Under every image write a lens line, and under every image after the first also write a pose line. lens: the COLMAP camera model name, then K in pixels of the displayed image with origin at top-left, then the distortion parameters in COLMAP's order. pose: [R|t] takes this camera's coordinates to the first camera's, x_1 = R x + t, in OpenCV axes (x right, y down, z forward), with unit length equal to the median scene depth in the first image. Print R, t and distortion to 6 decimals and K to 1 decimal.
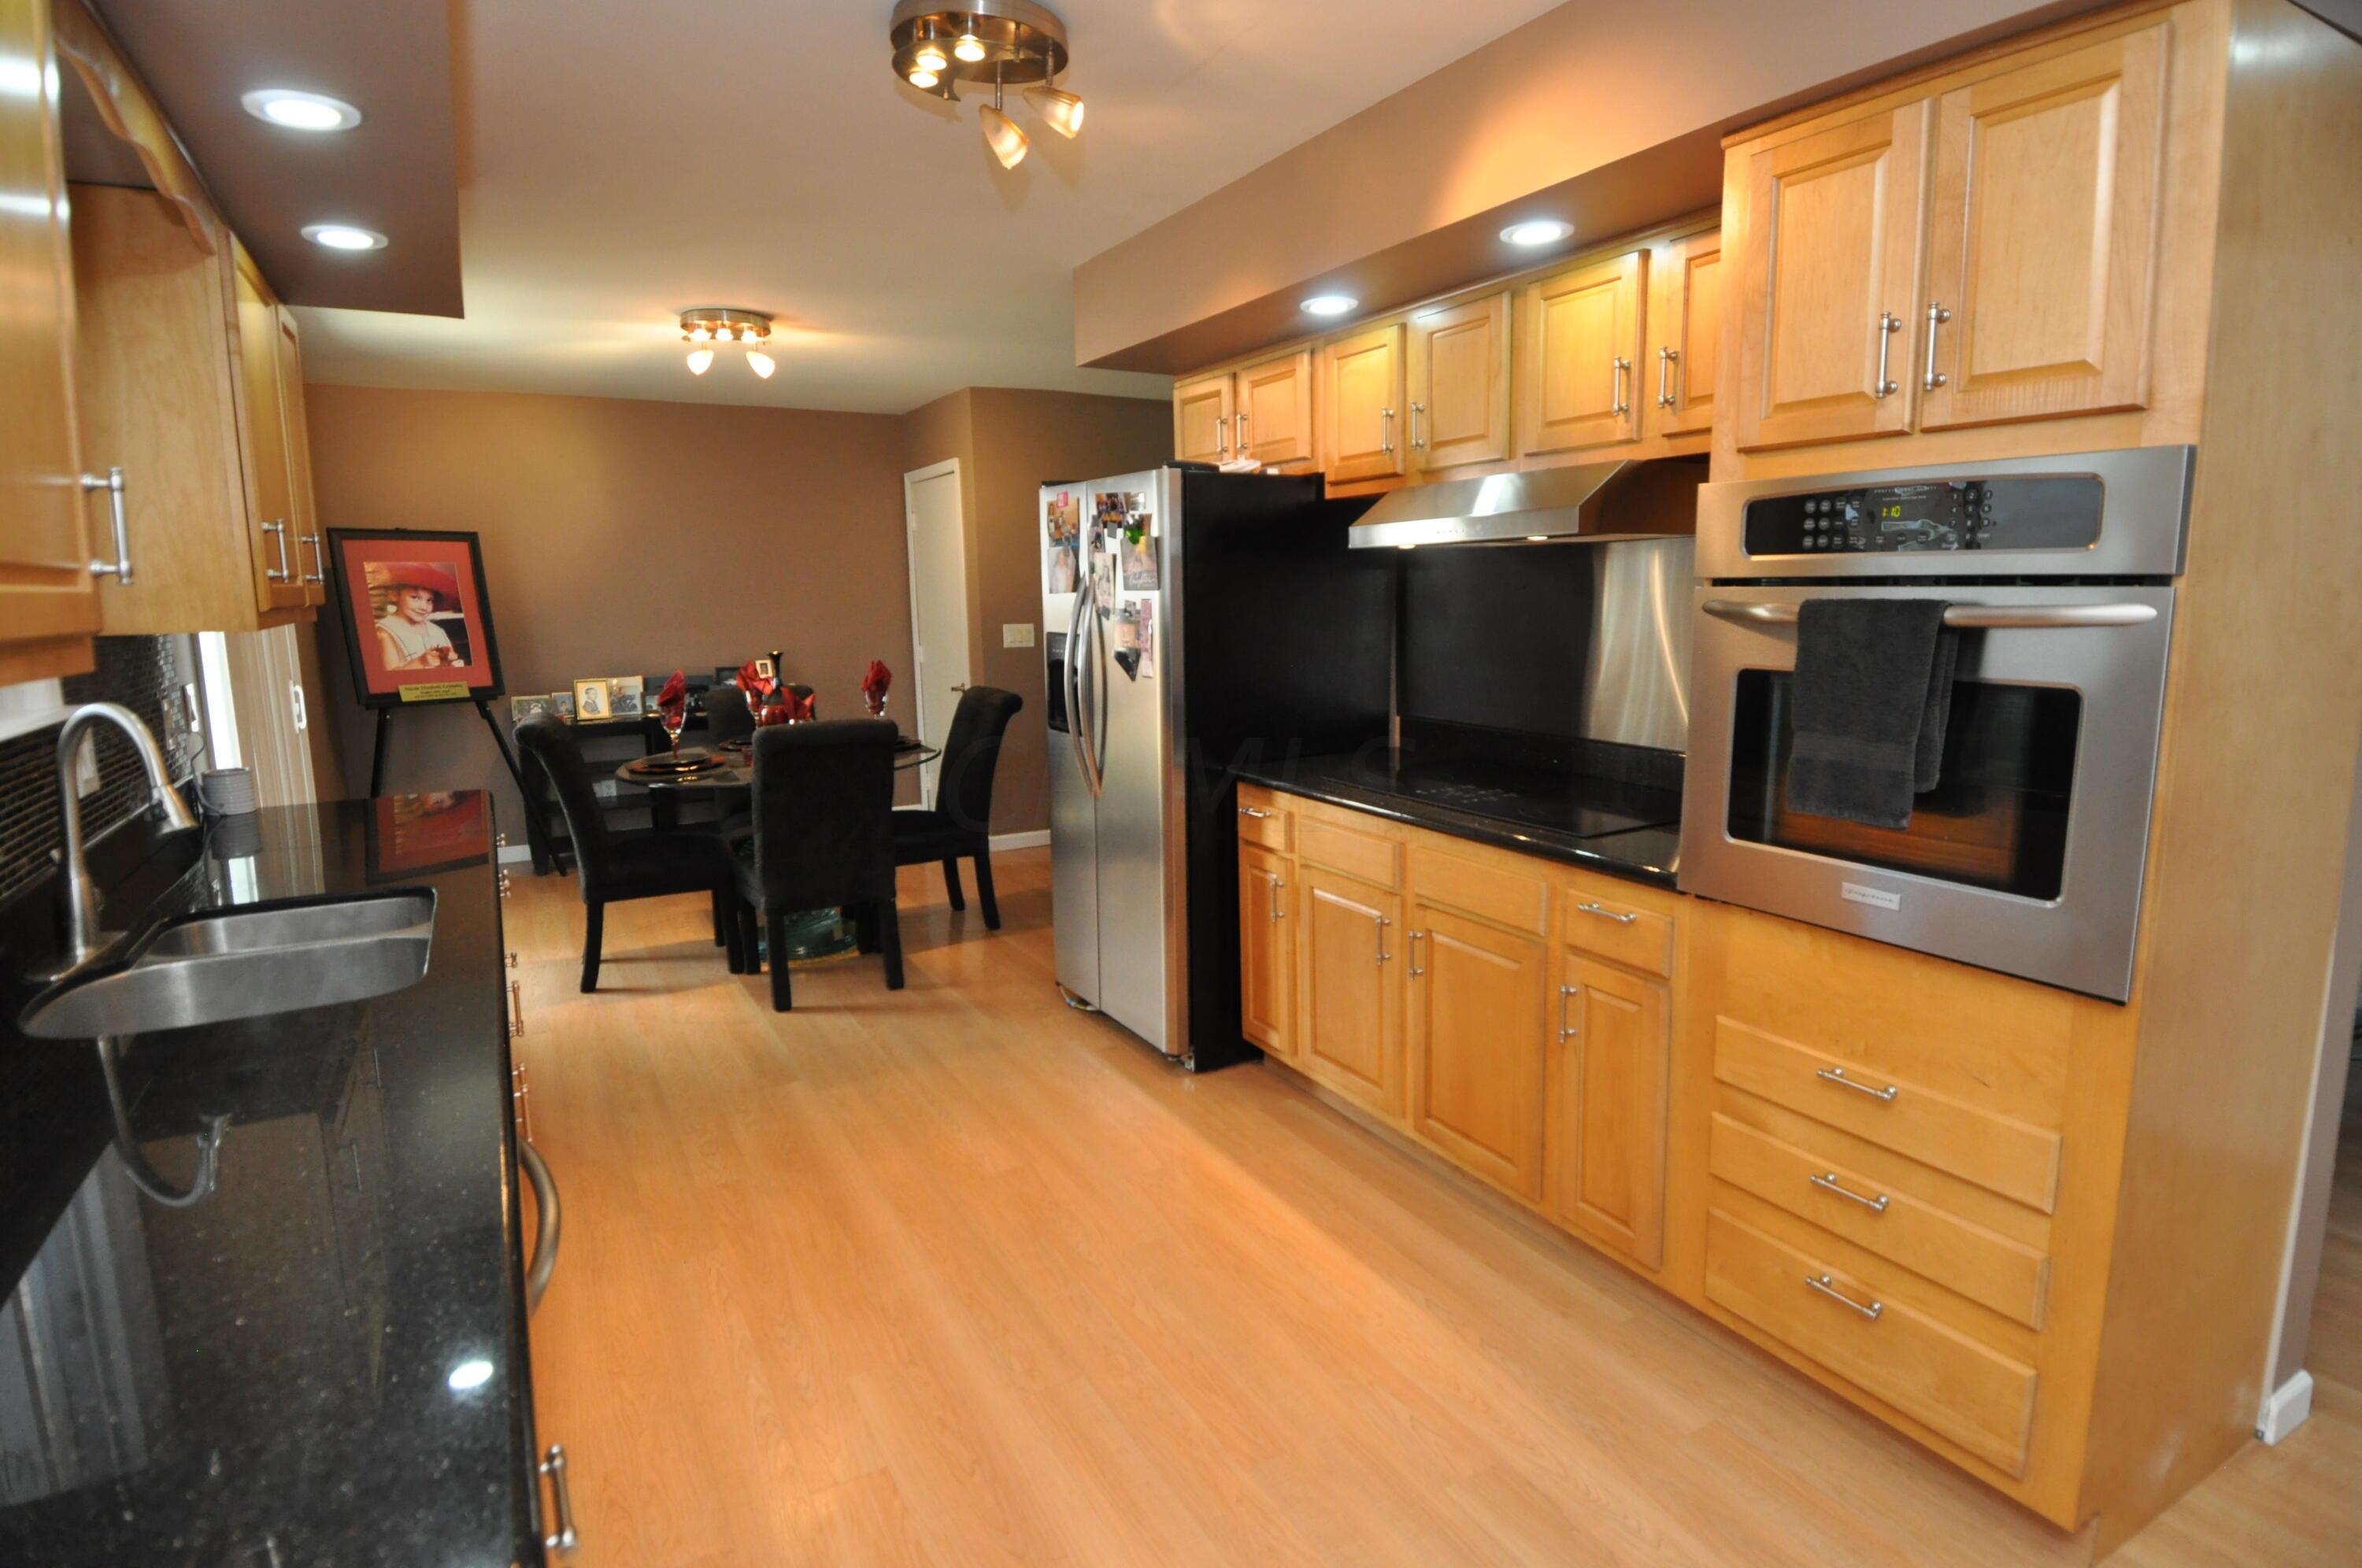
lens RADIAL K [[1221.3, 0, 1190.8], [0, 1221.3, 776.6], [0, 0, 1]] dist [0.052907, -0.057565]
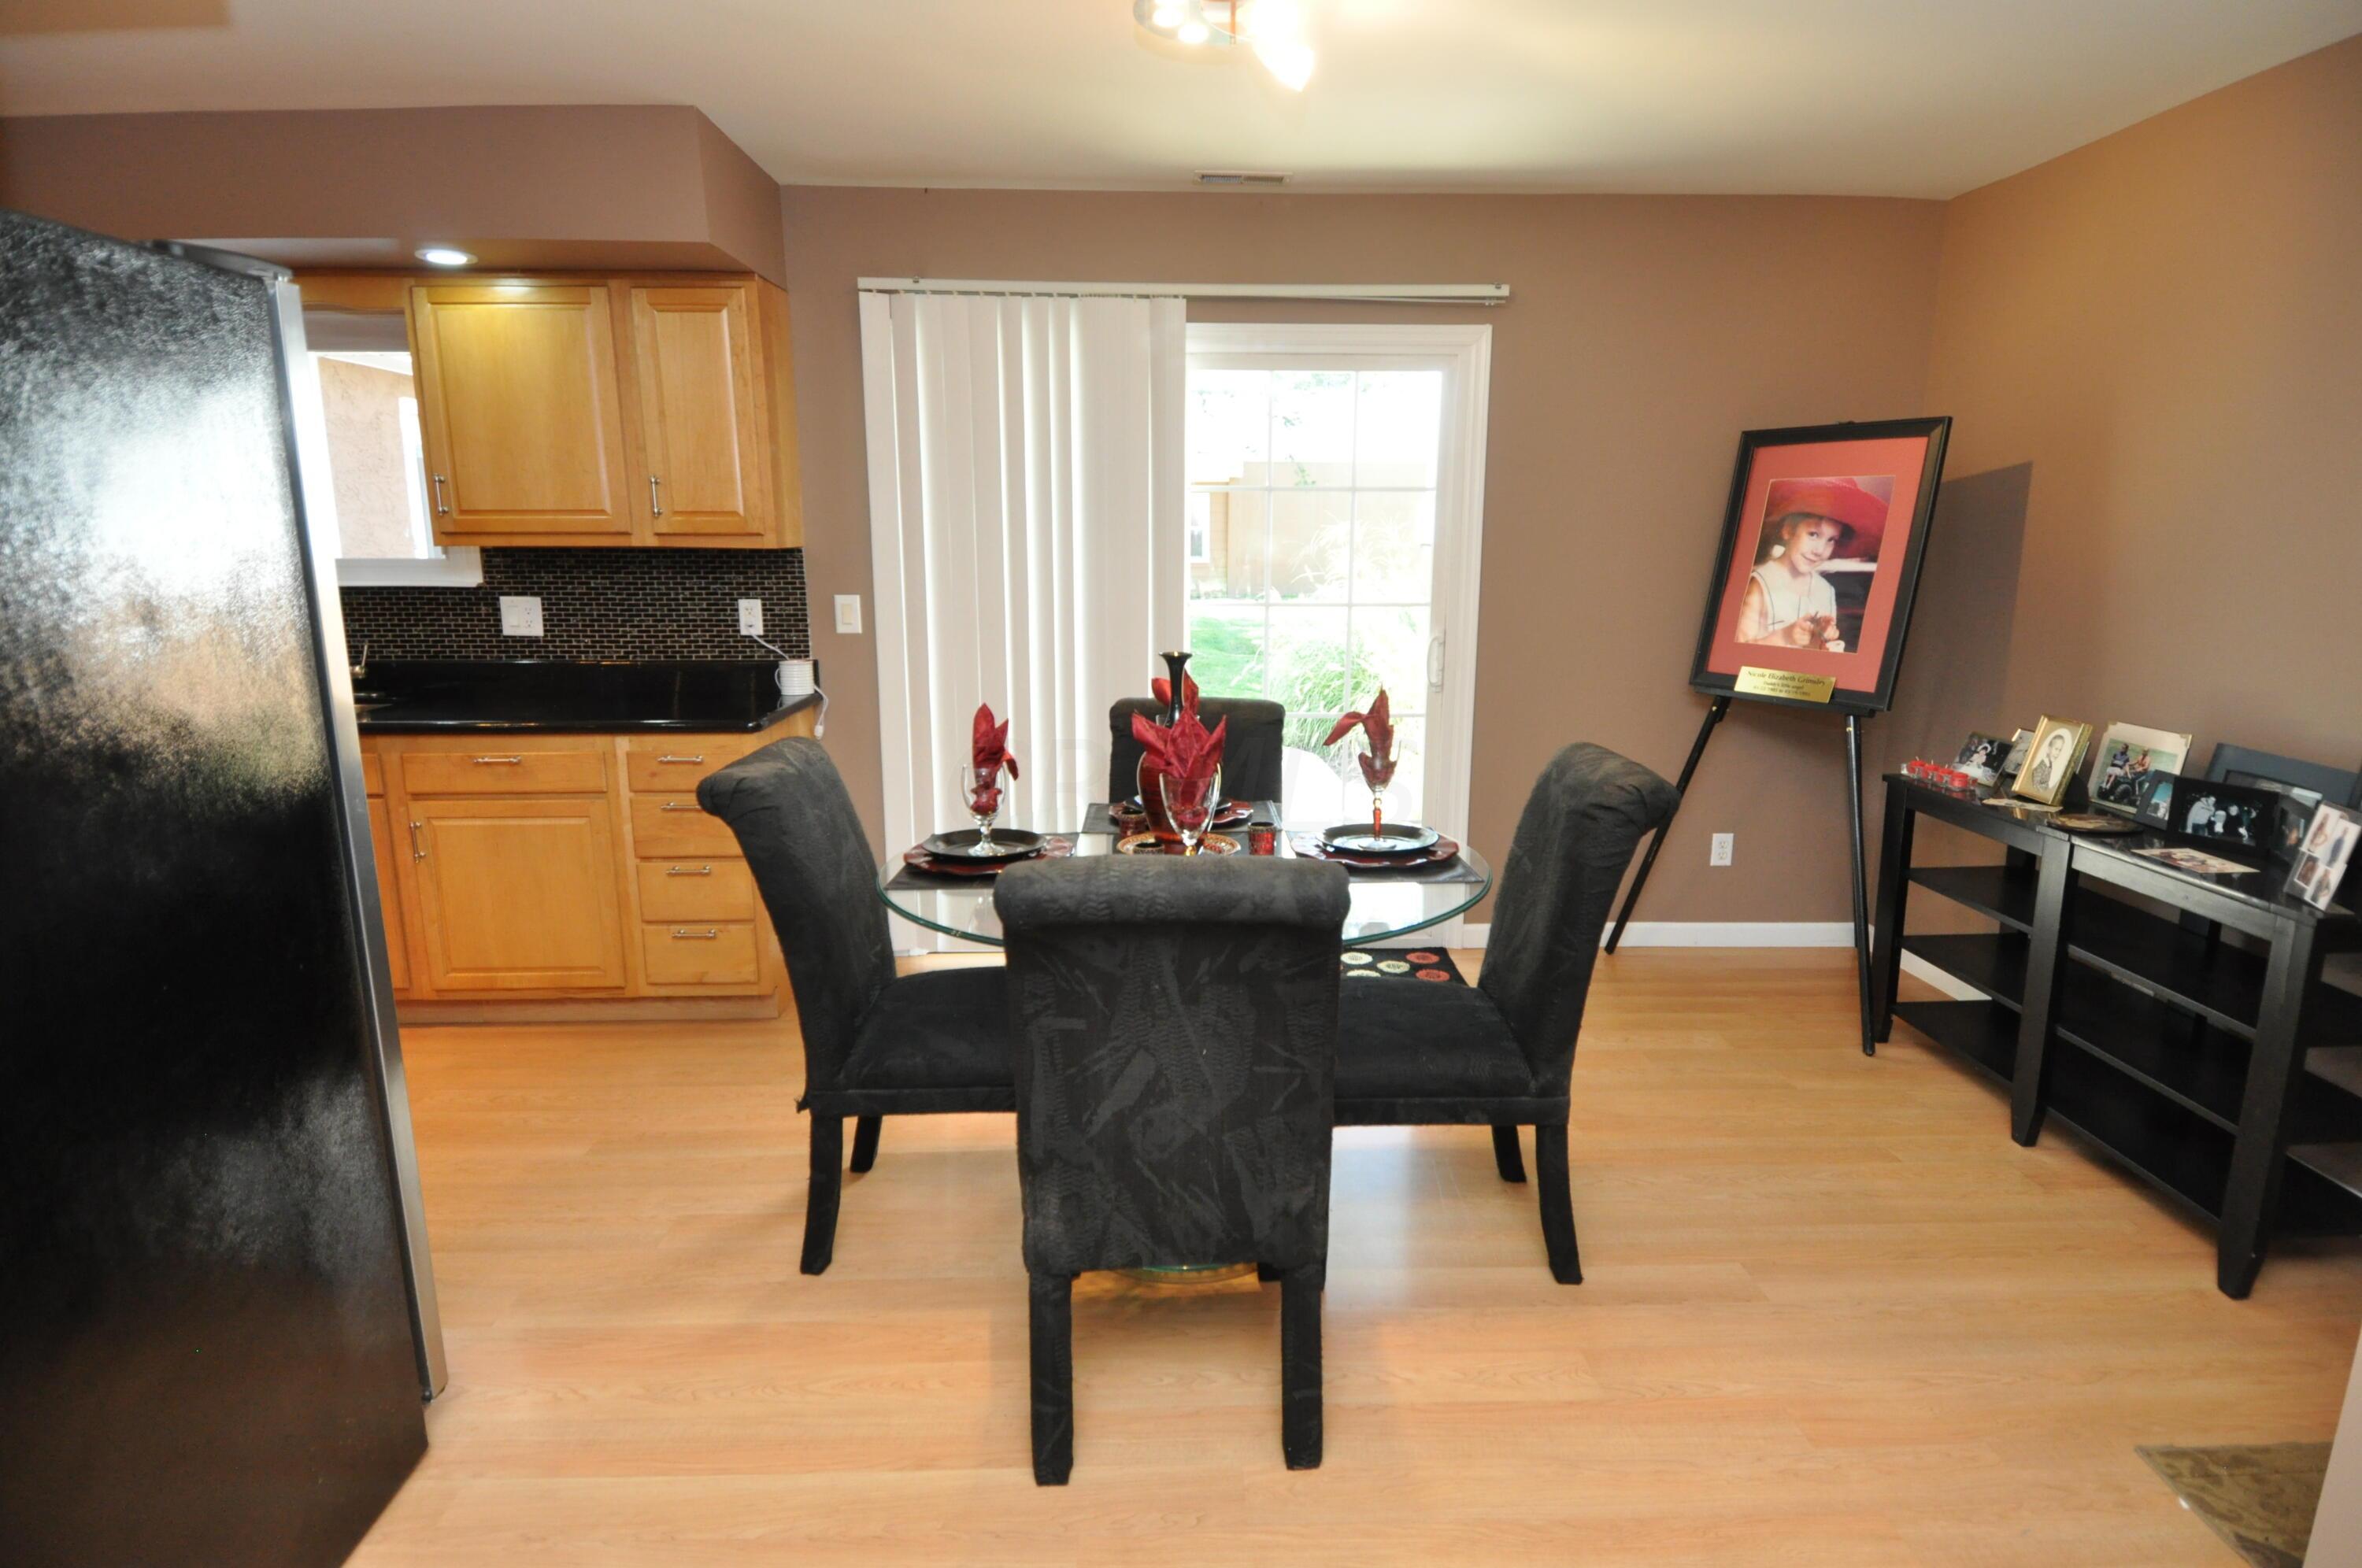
lens RADIAL K [[1221.3, 0, 1190.8], [0, 1221.3, 776.6], [0, 0, 1]] dist [0.052907, -0.057565]
pose [[-0.467396, 0.186762, -0.864095, 0.139401], [-0.132973, 0.951458, 0.277571, -0.257162], [0.873990, 0.244637, -0.419874, 1.636082]]
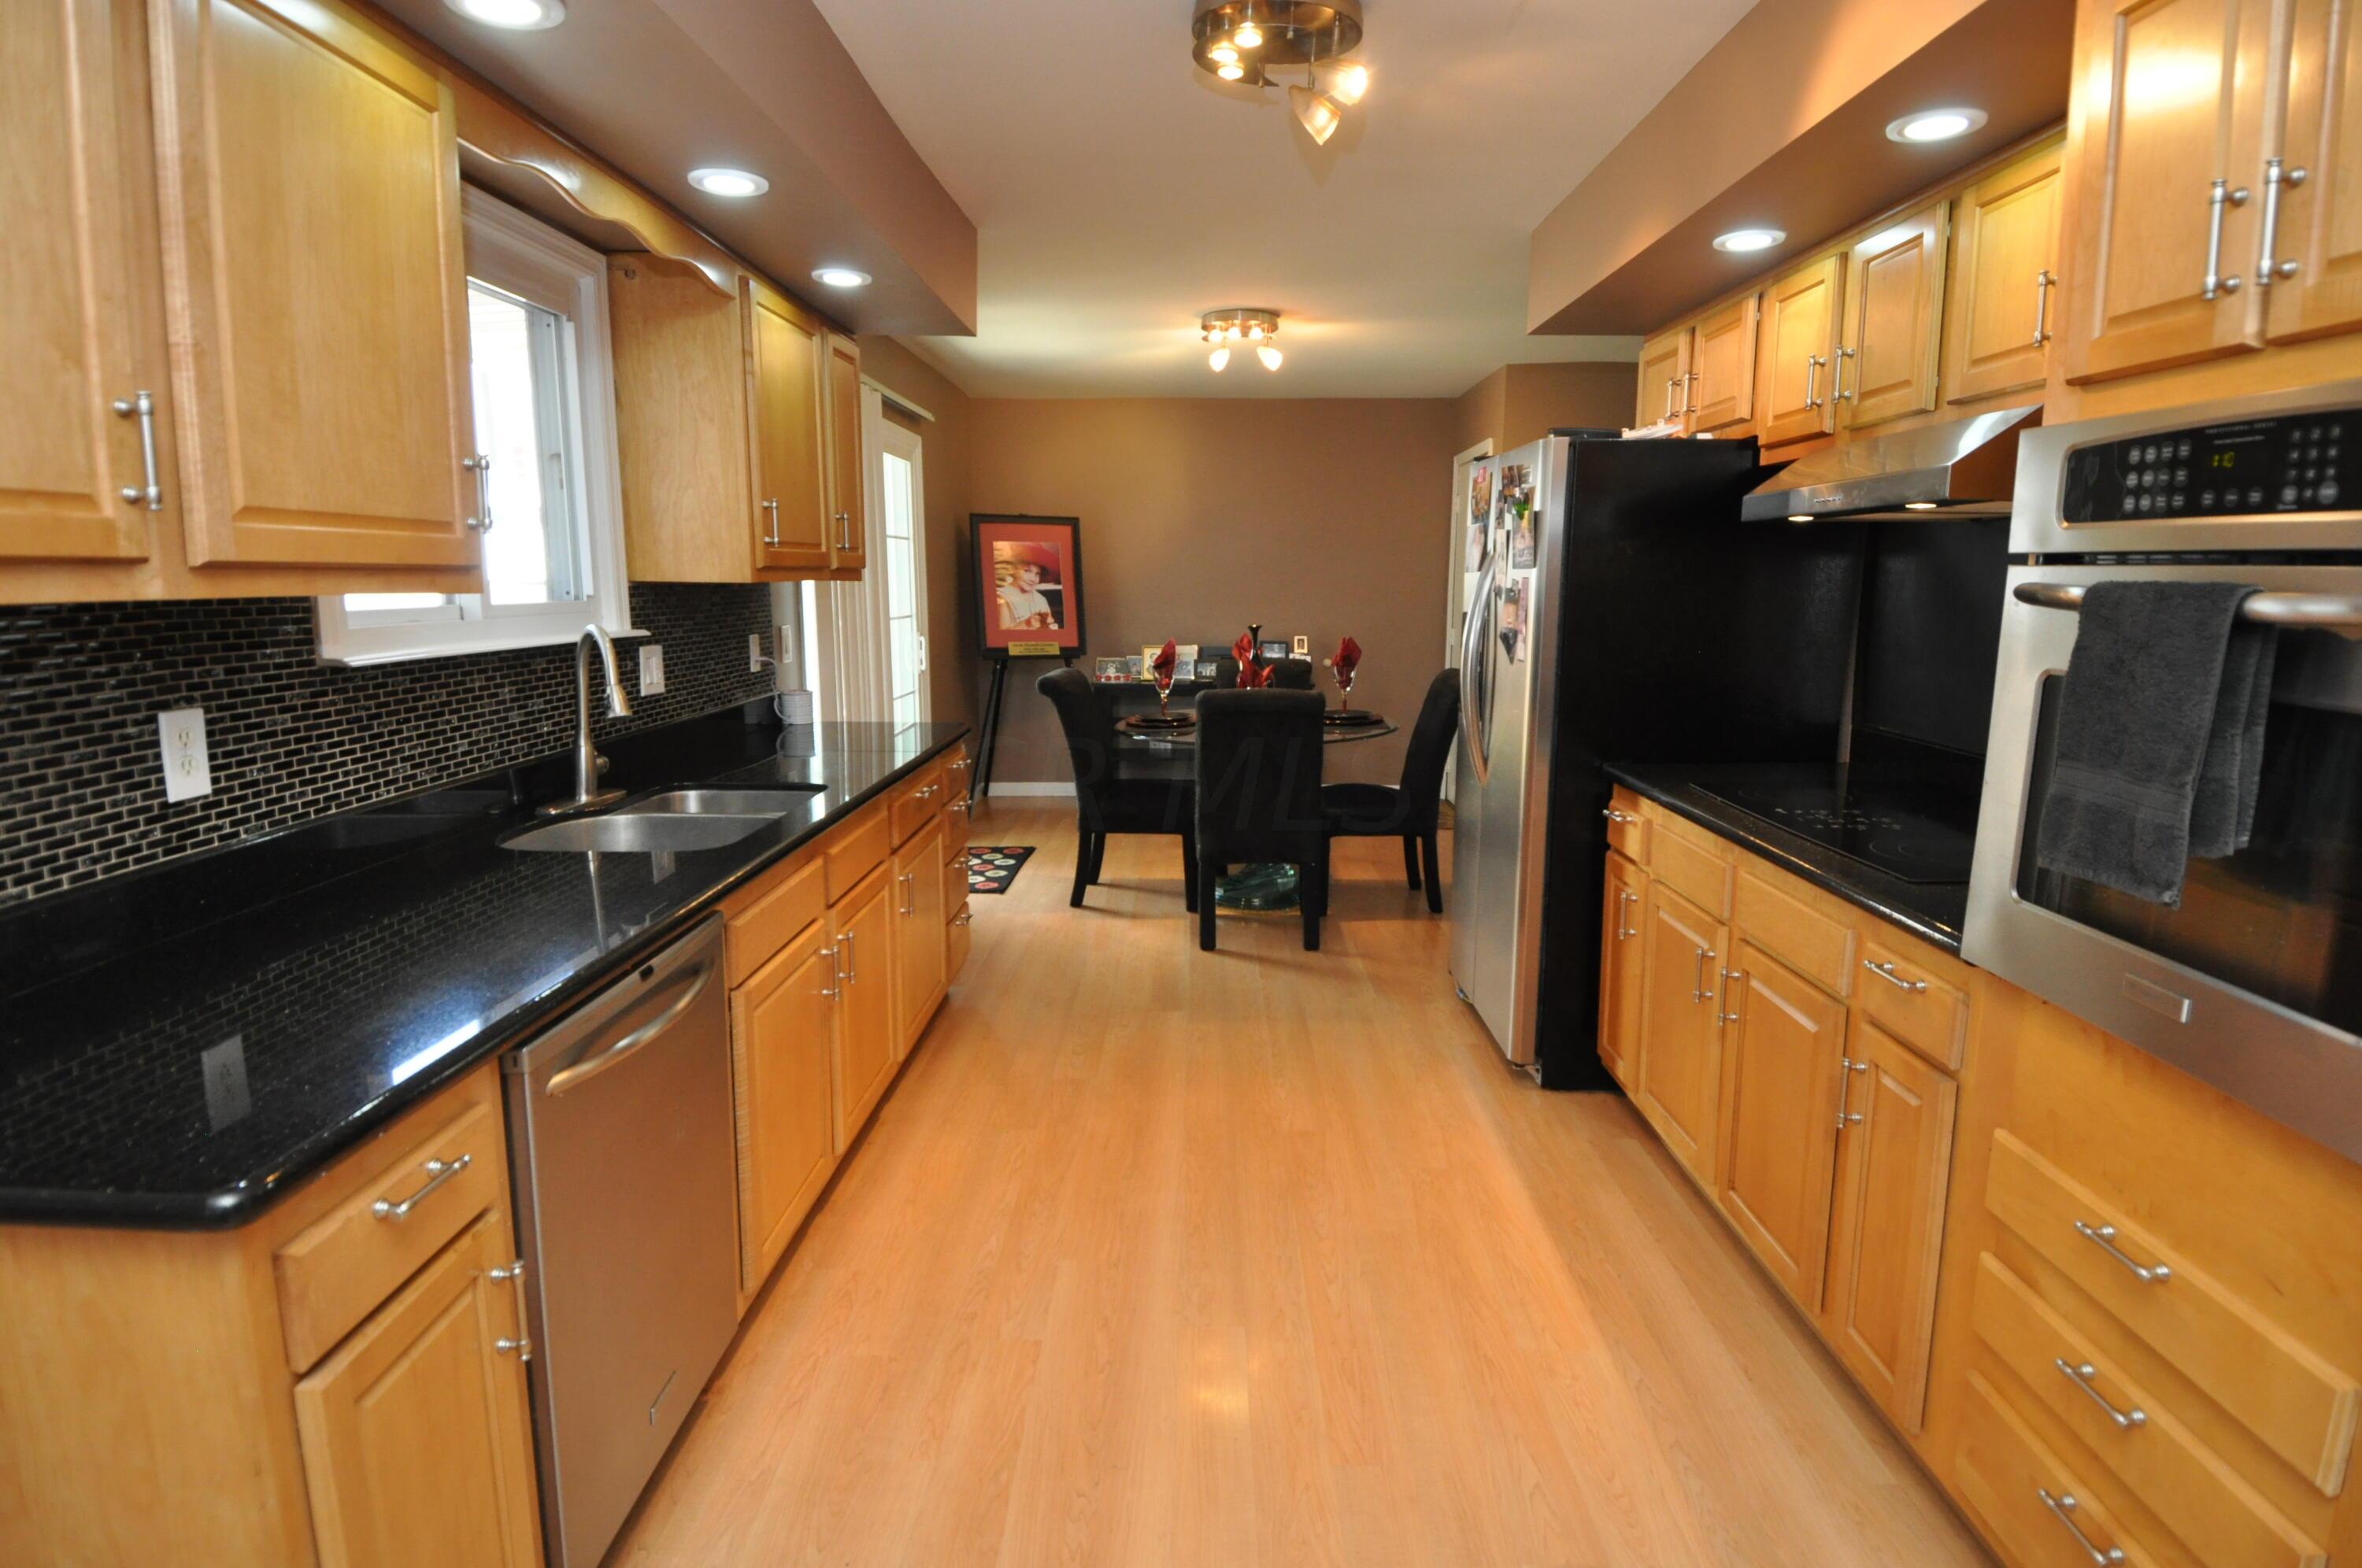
lens RADIAL K [[1217.3, 0, 1189.5], [0, 1217.3, 780.0], [0, 0, 1]] dist [0.048826, -0.058678]
pose [[0.862784, 0.103050, -0.494959, 0.210556], [-0.096843, 0.994564, 0.038256, -0.001034], [0.496211, 0.014927, 0.868074, 0.053328]]
